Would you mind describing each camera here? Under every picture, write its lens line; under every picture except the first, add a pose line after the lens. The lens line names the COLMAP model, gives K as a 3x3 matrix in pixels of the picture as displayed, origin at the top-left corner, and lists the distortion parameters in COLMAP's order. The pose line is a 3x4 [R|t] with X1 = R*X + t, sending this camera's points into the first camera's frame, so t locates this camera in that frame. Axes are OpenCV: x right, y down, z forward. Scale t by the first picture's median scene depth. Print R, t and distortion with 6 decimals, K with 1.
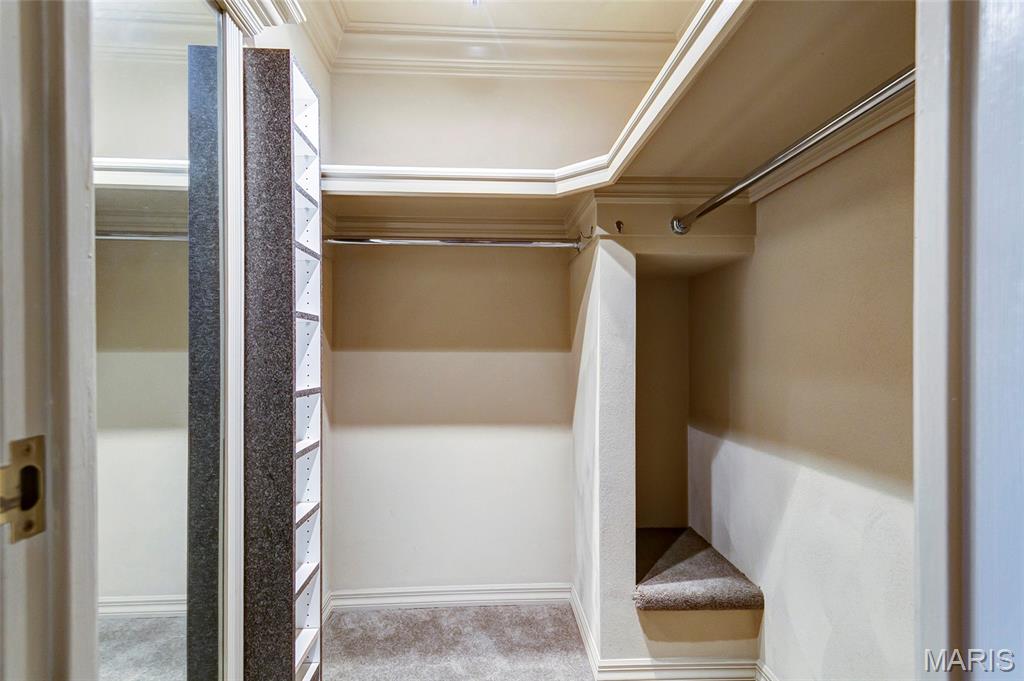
lens RADIAL K [[496.7, 0, 509.7], [0, 496.7, 359.7], [0, 0, 1]] dist [0.003860, -0.013226]
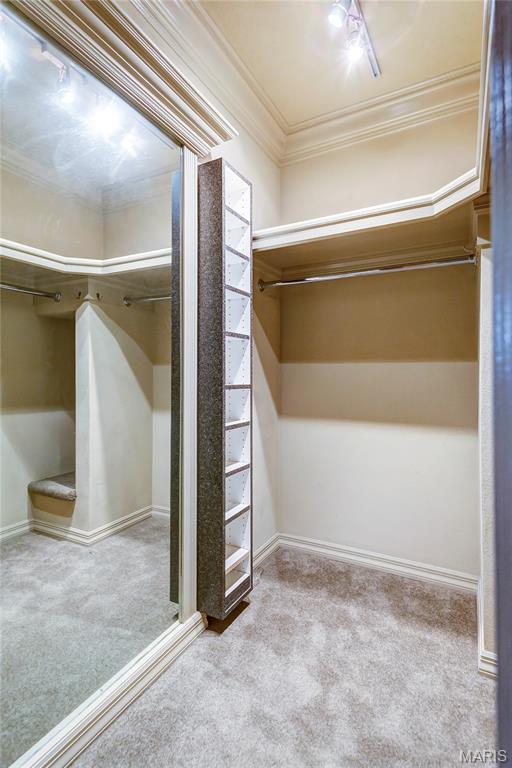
lens RADIAL K [[372.6, 0, 255.2], [0, 372.6, 380.6], [0, 0, 1]] dist [0.003860, -0.013226]
pose [[0.842734, 0.010900, -0.538220, 0.216099], [-0.010459, 0.999938, 0.003875, 0.038920], [0.538229, 0.002364, 0.842796, 0.087213]]
